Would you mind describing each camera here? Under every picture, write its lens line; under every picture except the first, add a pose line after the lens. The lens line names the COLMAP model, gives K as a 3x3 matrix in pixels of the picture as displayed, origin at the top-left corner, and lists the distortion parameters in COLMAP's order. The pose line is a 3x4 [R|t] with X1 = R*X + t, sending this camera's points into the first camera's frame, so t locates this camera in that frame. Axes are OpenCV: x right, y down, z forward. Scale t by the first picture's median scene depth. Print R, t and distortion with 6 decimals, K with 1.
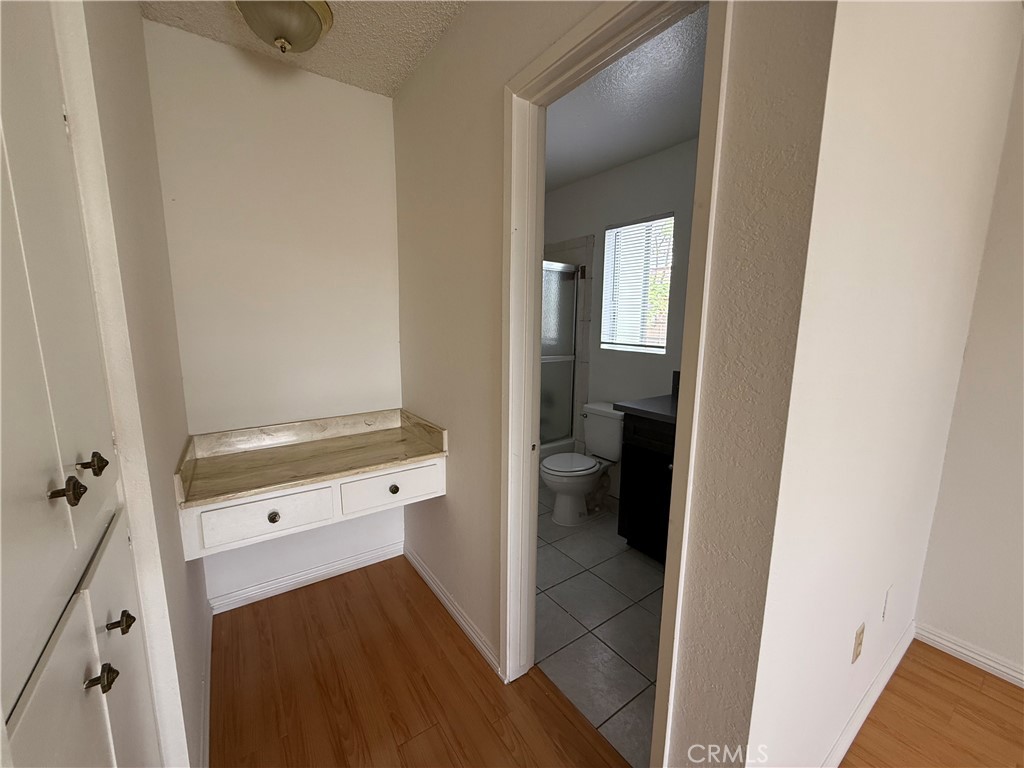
lens RADIAL K [[410.2, 0, 509.5], [0, 410.2, 384.7], [0, 0, 1]] dist [-0.000416, -0.000455]
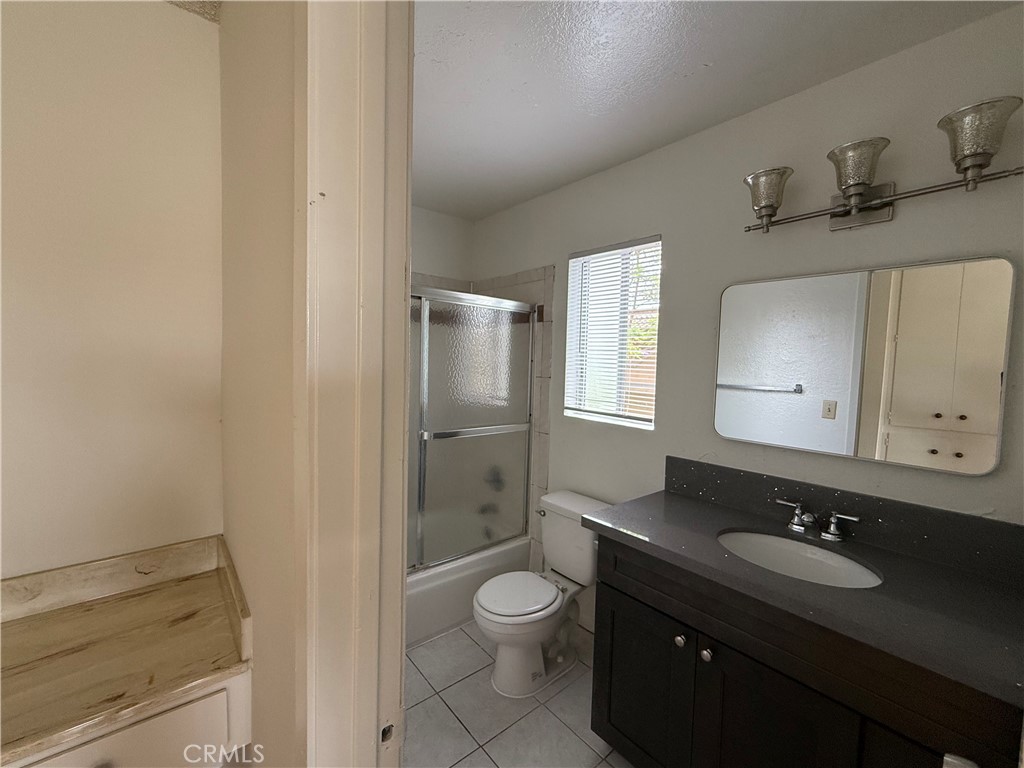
lens RADIAL K [[425.0, 0, 512.0], [0, 425.0, 384.0], [0, 0, 1]] dist [0.000750, -0.000037]
pose [[0.996354, 0.013480, 0.084239, 0.106113], [-0.004963, 0.994924, -0.100502, -0.111594], [-0.085167, 0.099717, 0.991364, 0.410242]]
